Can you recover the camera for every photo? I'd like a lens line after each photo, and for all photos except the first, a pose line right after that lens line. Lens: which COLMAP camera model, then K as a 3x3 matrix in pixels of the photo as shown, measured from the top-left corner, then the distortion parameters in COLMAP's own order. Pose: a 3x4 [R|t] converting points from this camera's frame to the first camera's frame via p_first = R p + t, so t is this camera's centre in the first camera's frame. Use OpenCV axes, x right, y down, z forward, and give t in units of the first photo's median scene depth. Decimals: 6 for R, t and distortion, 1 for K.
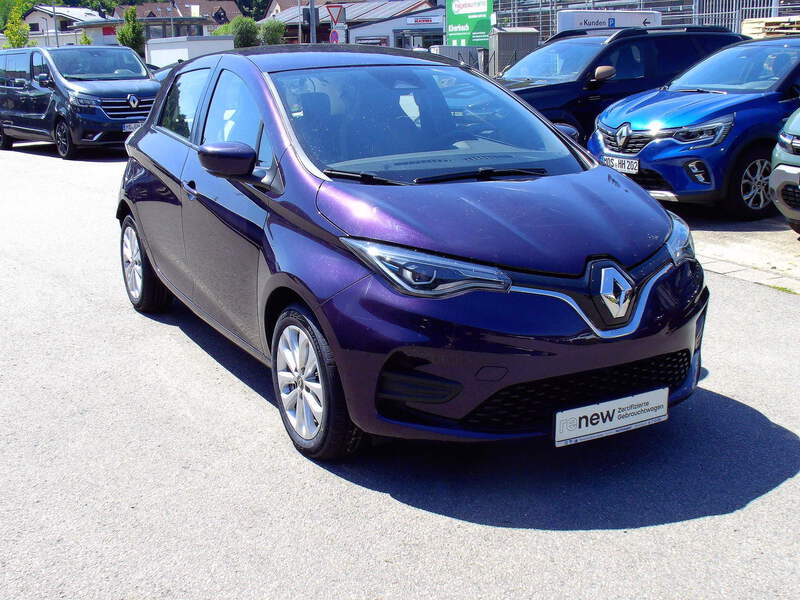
lens RADIAL K [[990.8, 0, 397.7], [0, 990.8, 300.6], [0, 0, 1]] dist [-0.207875, 0.304786]
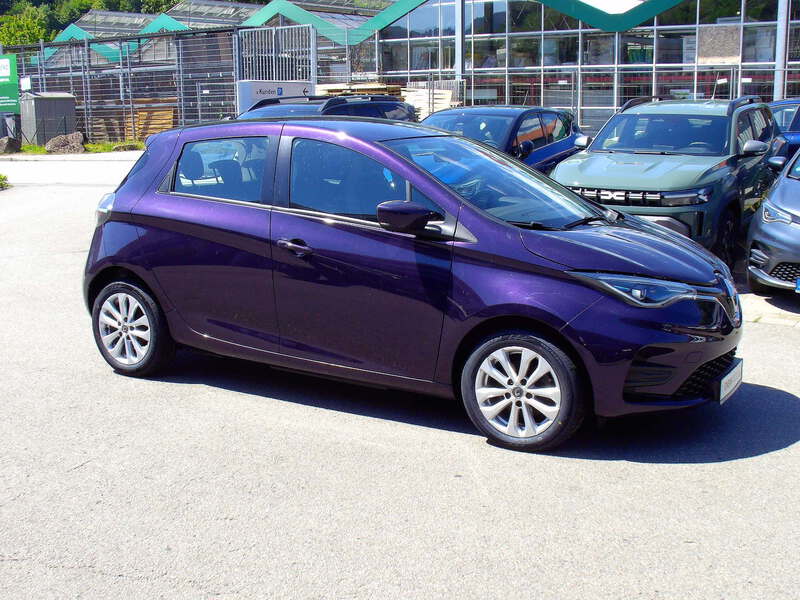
lens RADIAL K [[990.8, 0, 397.7], [0, 990.8, 300.6], [0, 0, 1]] dist [-0.207875, 0.304786]
pose [[0.854425, -0.079649, 0.513434, -0.584207], [0.111370, 0.993288, -0.031247, -0.006177], [-0.507499, 0.083879, 0.857560, 0.006688]]
